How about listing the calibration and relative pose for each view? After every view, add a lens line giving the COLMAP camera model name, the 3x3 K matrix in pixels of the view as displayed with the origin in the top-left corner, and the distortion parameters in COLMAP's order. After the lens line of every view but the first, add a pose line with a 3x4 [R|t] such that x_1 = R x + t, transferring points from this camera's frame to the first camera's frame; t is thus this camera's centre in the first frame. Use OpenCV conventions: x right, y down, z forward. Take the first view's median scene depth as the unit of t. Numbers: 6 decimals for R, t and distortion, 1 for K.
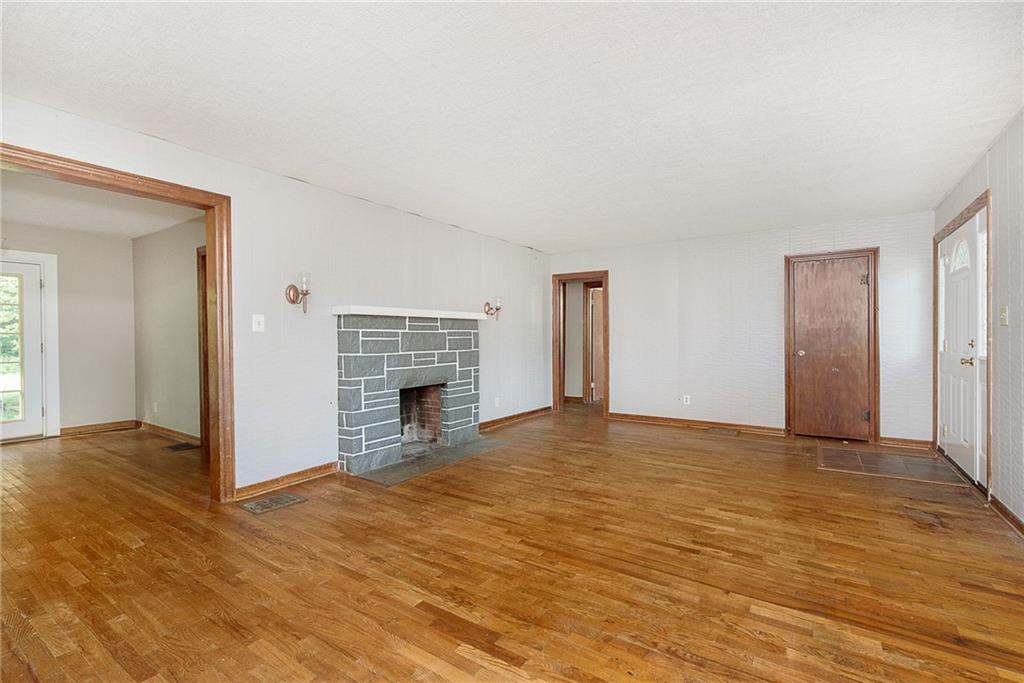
lens RADIAL K [[448.8, 0, 521.3], [0, 448.8, 336.7], [0, 0, 1]] dist [-0.002752, 0.000303]
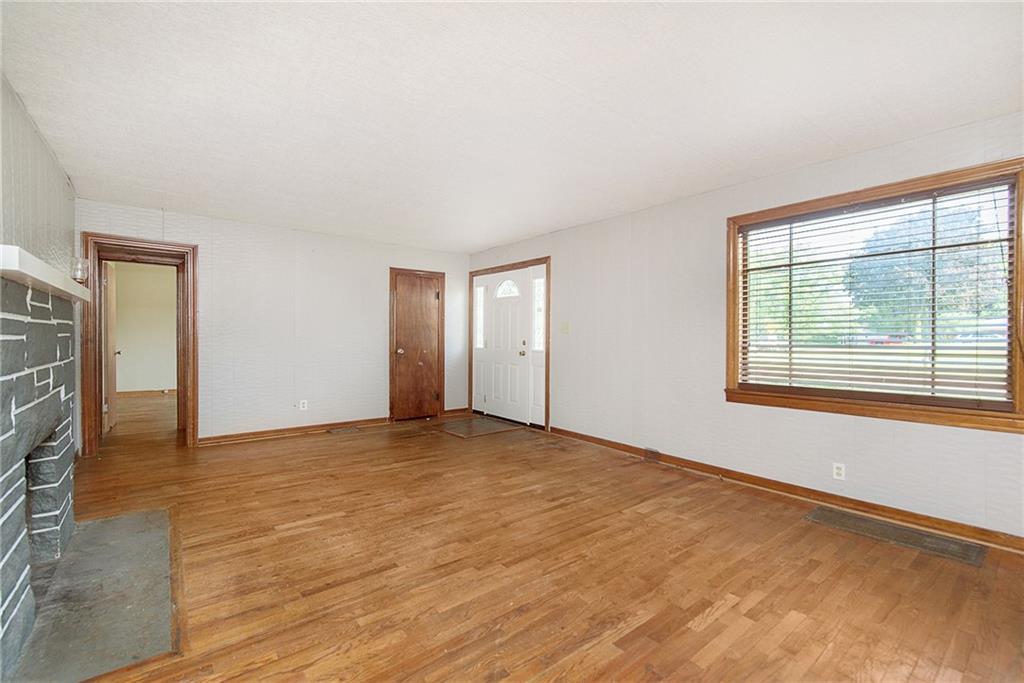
lens RADIAL K [[448.8, 0, 499.8], [0, 448.8, 349.8], [0, 0, 1]] dist [-0.002752, 0.000303]
pose [[0.325701, -0.020976, 0.945240, -0.685554], [-0.009563, 0.999630, 0.025478, -0.002682], [-0.945425, -0.017338, 0.325380, 0.579080]]
